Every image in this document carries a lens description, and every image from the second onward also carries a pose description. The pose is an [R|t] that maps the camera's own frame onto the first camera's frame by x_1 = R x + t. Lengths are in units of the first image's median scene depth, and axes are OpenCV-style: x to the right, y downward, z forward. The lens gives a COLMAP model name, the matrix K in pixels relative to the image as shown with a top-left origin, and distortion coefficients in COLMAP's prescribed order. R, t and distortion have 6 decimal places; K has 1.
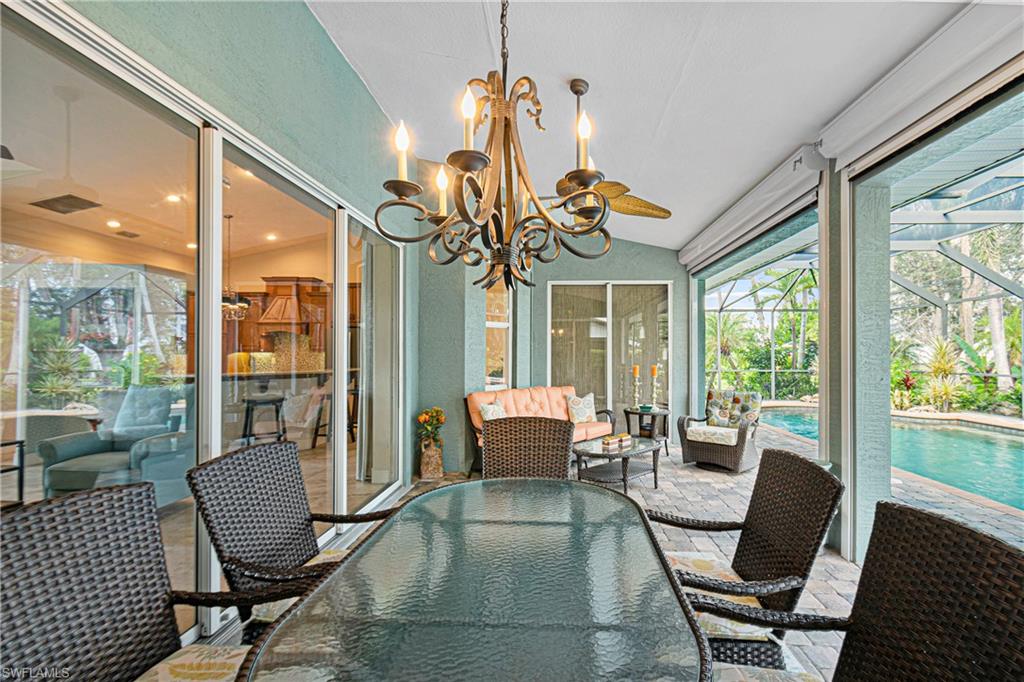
lens RADIAL K [[493.6, 0, 550.1], [0, 493.6, 341.6], [0, 0, 1]] dist [0.000417, 0.000482]
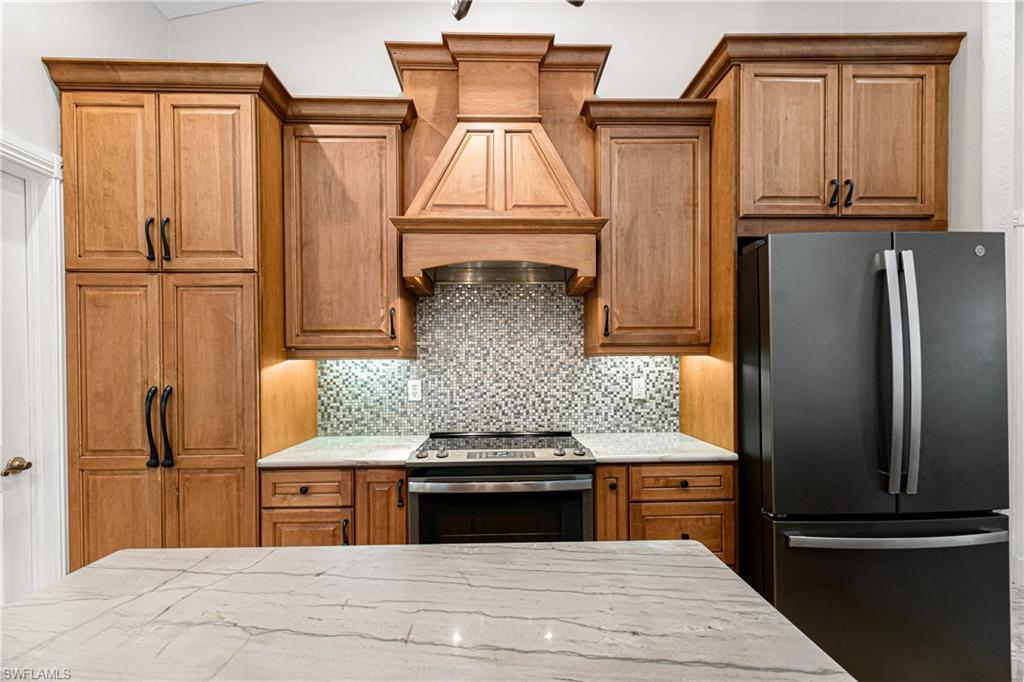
lens RADIAL K [[455.6, 0, 505.1], [0, 455.6, 374.4], [0, 0, 1]] dist [0.002268, 0.000190]
pose [[0.996182, -0.004513, 0.087186, -0.554009], [0.001221, 0.999285, 0.037778, 0.021791], [-0.087294, -0.037528, 0.995475, 0.776566]]
